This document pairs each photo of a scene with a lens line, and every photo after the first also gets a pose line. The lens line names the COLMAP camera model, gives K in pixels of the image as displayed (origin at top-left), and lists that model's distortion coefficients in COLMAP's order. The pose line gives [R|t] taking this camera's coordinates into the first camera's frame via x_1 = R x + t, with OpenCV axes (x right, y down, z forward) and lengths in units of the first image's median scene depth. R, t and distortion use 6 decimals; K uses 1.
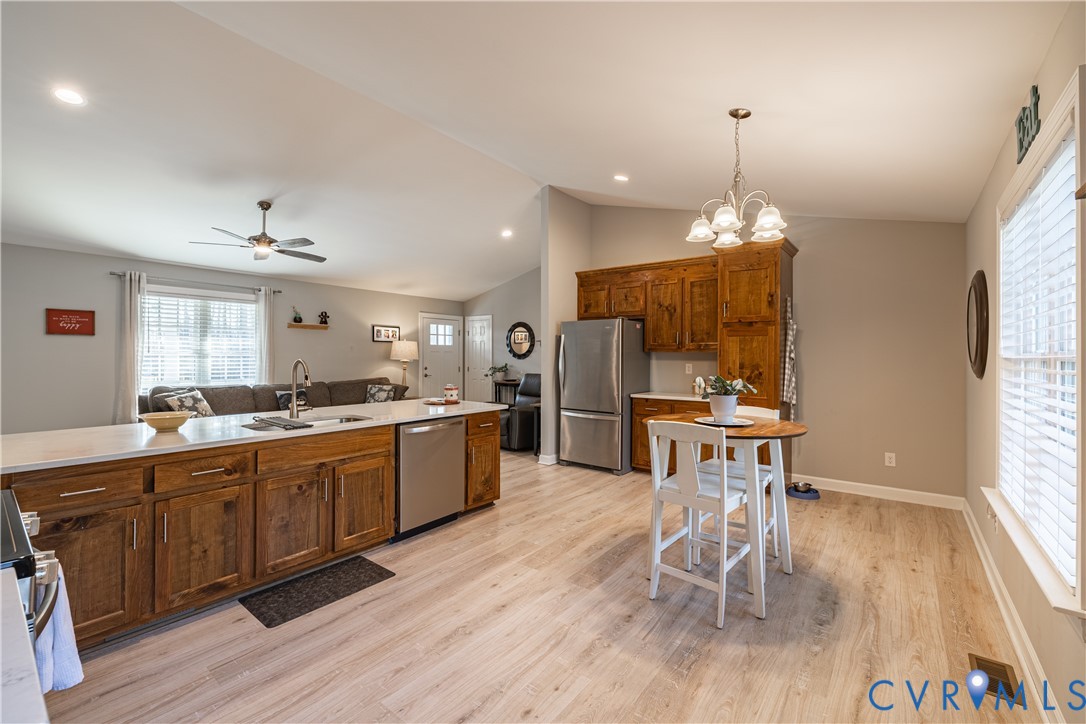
lens RADIAL K [[455.0, 0, 543.5], [0, 455.0, 353.5], [0, 0, 1]] dist [-0.001002, 0.000969]
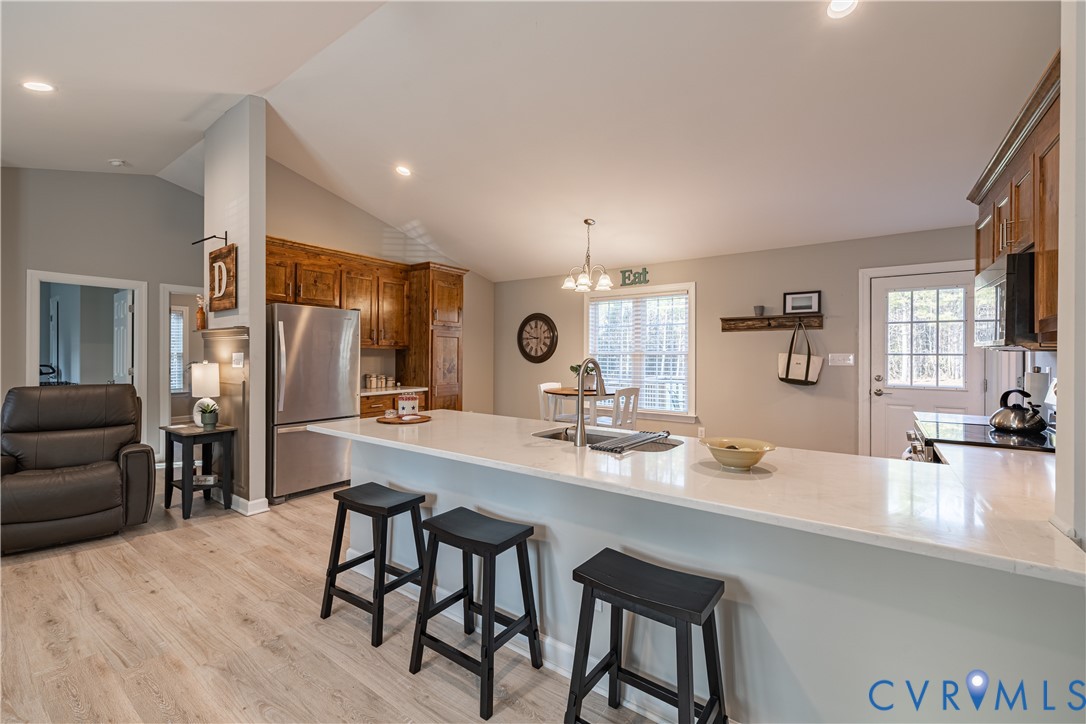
lens RADIAL K [[455.0, 0, 545.3], [0, 455.0, 352.5], [0, 0, 1]] dist [-0.001002, 0.000969]
pose [[-0.039375, 0.001504, 0.999223, -0.687616], [-0.010293, 0.999945, -0.001911, 0.003808], [-0.999171, -0.010360, -0.039358, 0.610481]]
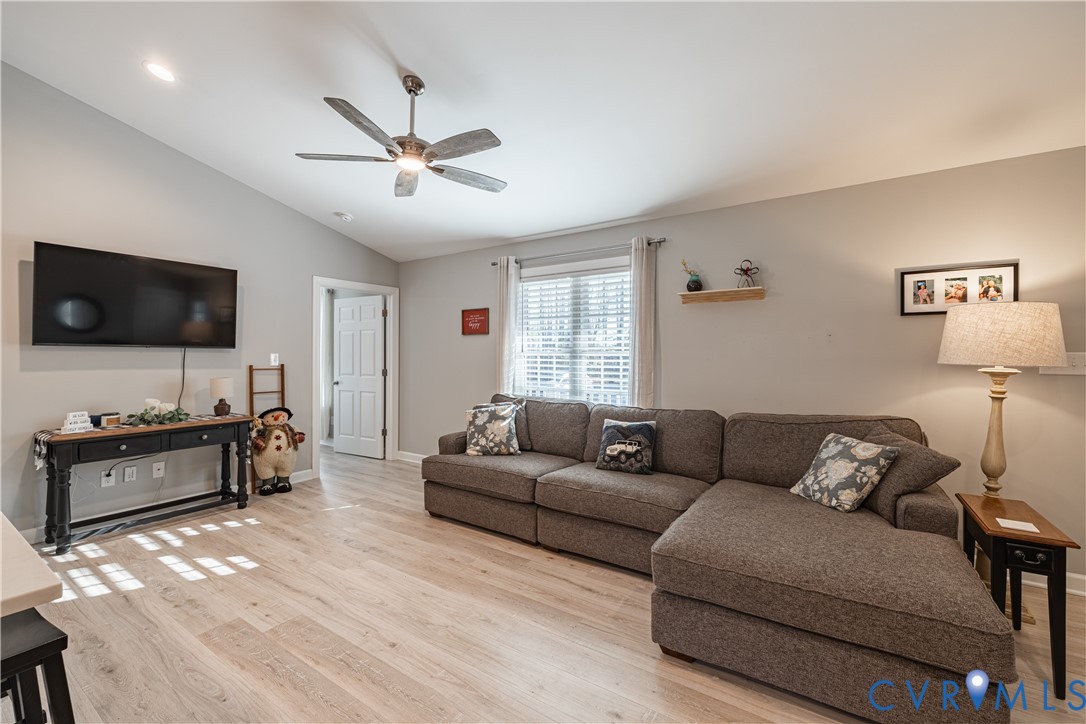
lens RADIAL K [[455.0, 0, 548.4], [0, 455.0, 357.7], [0, 0, 1]] dist [-0.001002, 0.000969]
pose [[0.076475, 0.000313, -0.997071, -0.043139], [0.005347, 0.999985, 0.000724, 0.008385], [0.997057, -0.005387, 0.076473, 0.989282]]
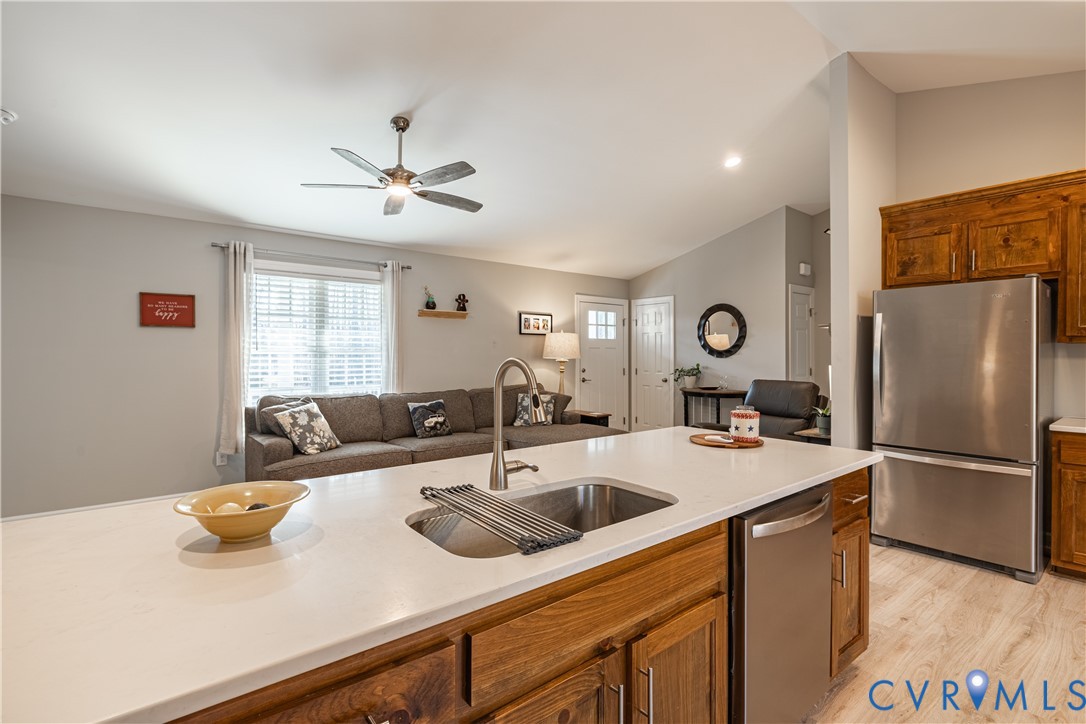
lens RADIAL K [[508.5, 0, 540.1], [0, 508.5, 354.7], [0, 0, 1]] dist [-0.007273, 0.001164]
pose [[0.973350, -0.004307, -0.229284, -0.221156], [0.005566, 0.999973, 0.004845, 0.004330], [0.229257, -0.005992, 0.973347, 0.292816]]
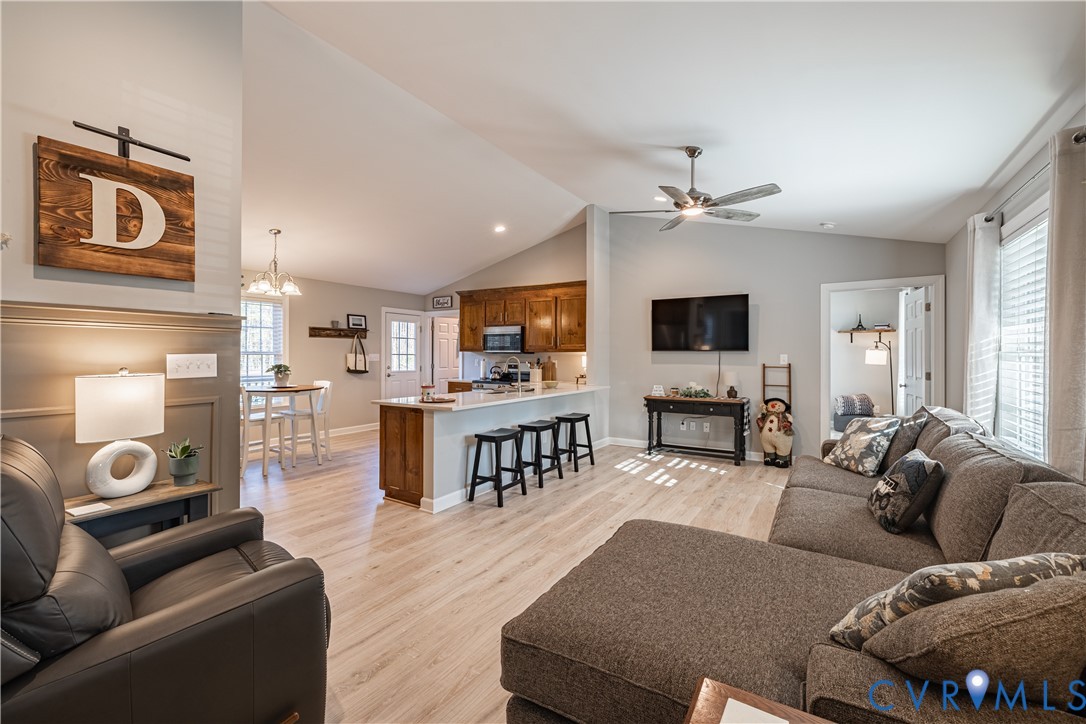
lens RADIAL K [[455.0, 0, 538.5], [0, 455.0, 355.2], [0, 0, 1]] dist [-0.001002, 0.000969]
pose [[-0.995990, -0.005615, -0.089290, -0.265745], [-0.004987, 0.999961, -0.007257, 0.010338], [0.089328, -0.006783, -0.995979, 1.505576]]
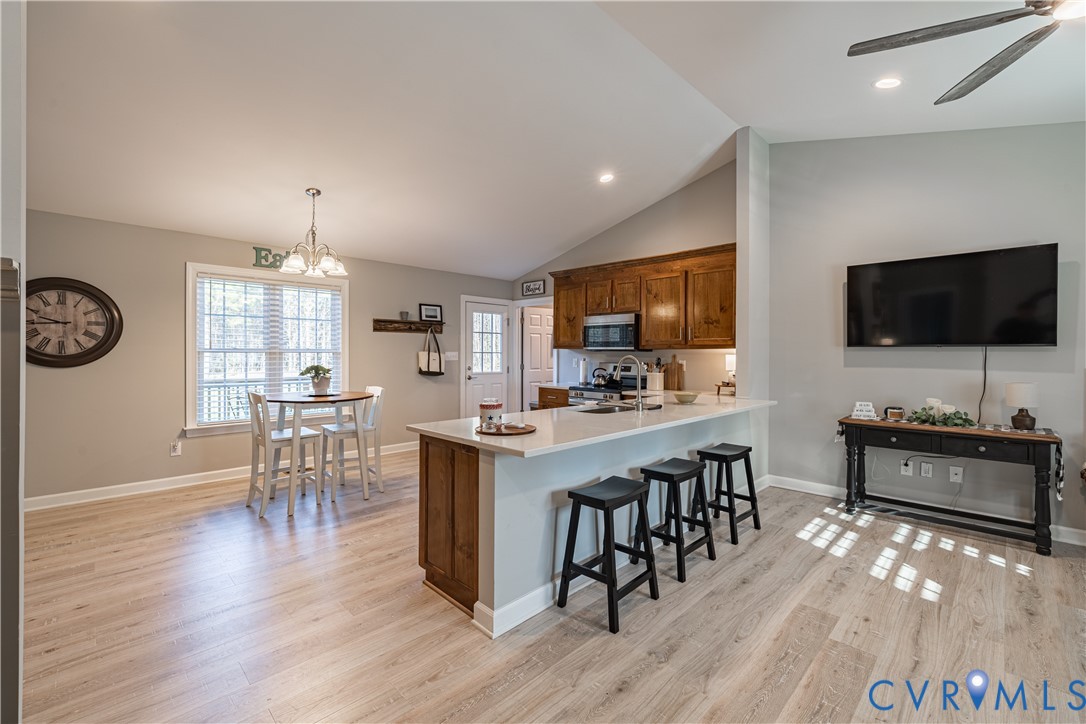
lens RADIAL K [[455.0, 0, 539.0], [0, 455.0, 361.1], [0, 0, 1]] dist [-0.001002, 0.000969]
pose [[-0.991650, -0.008517, 0.128681, -0.255688], [-0.007232, 0.999919, 0.010450, 0.008636], [-0.128759, 0.009432, -0.991631, 1.180429]]
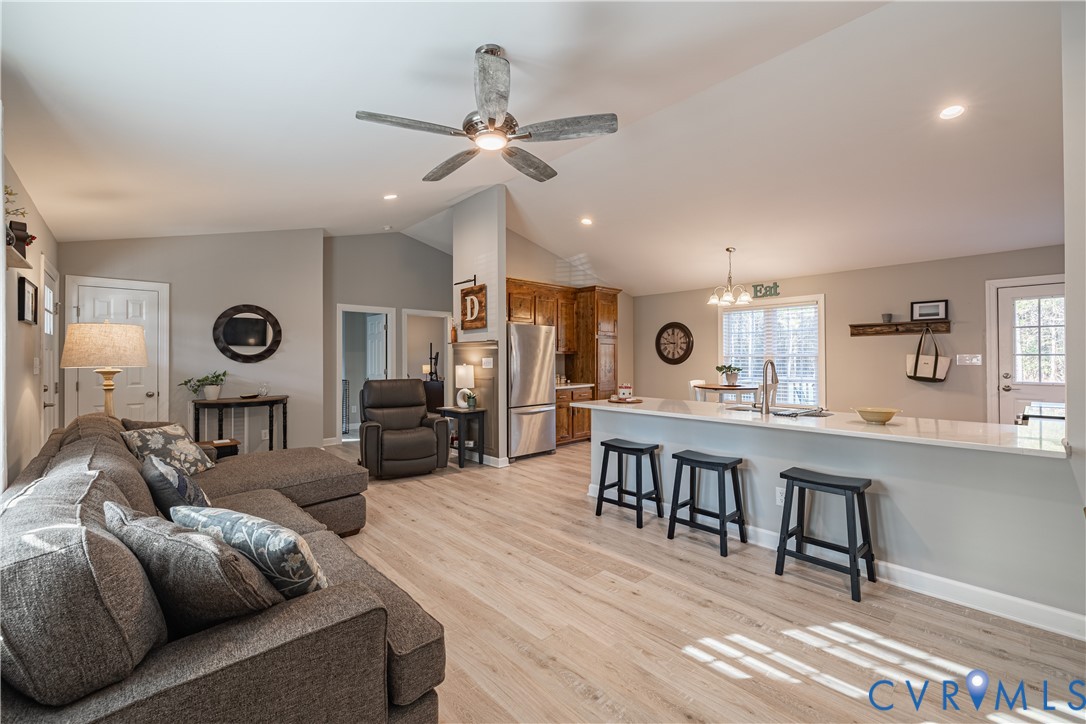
lens RADIAL K [[455.0, 0, 544.3], [0, 455.0, 353.5], [0, 0, 1]] dist [-0.001002, 0.000969]
pose [[0.162656, 0.004594, 0.986672, -0.961336], [-0.001427, 0.999989, -0.004421, 0.002177], [-0.986682, -0.000689, 0.162660, 0.758677]]
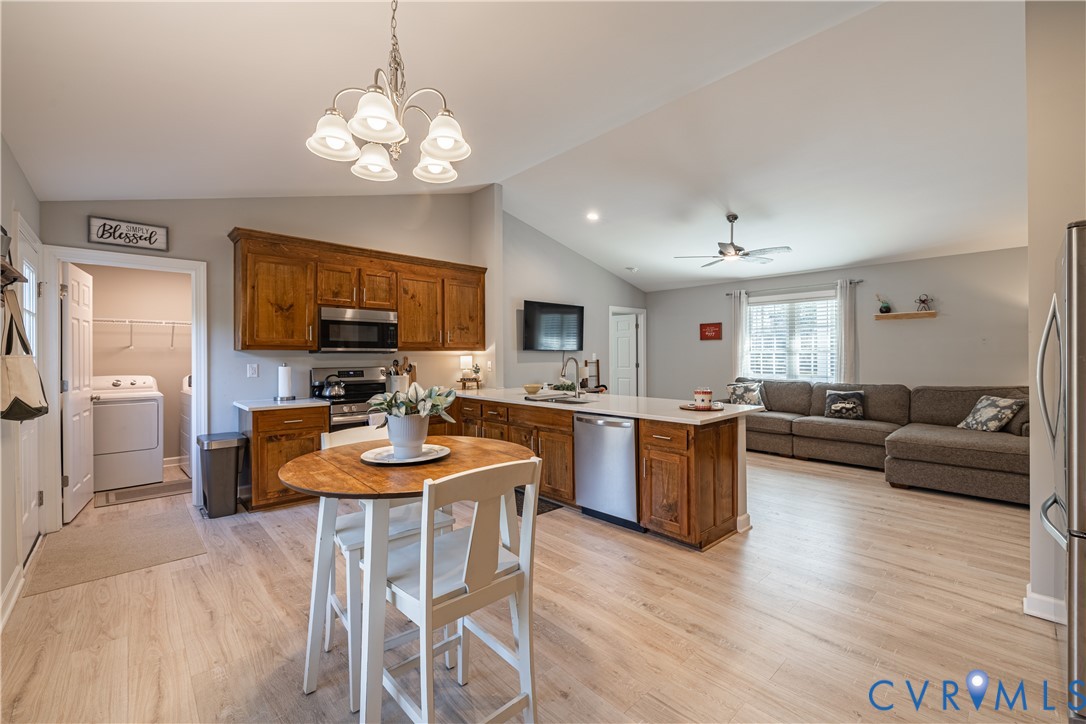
lens RADIAL K [[455.0, 0, 544.6], [0, 455.0, 355.8], [0, 0, 1]] dist [-0.001002, 0.000969]
pose [[-0.156848, 0.001002, -0.987622, 0.489568], [0.012062, 0.999927, -0.000902, 0.005962], [0.987549, -0.012054, -0.156849, 0.632647]]
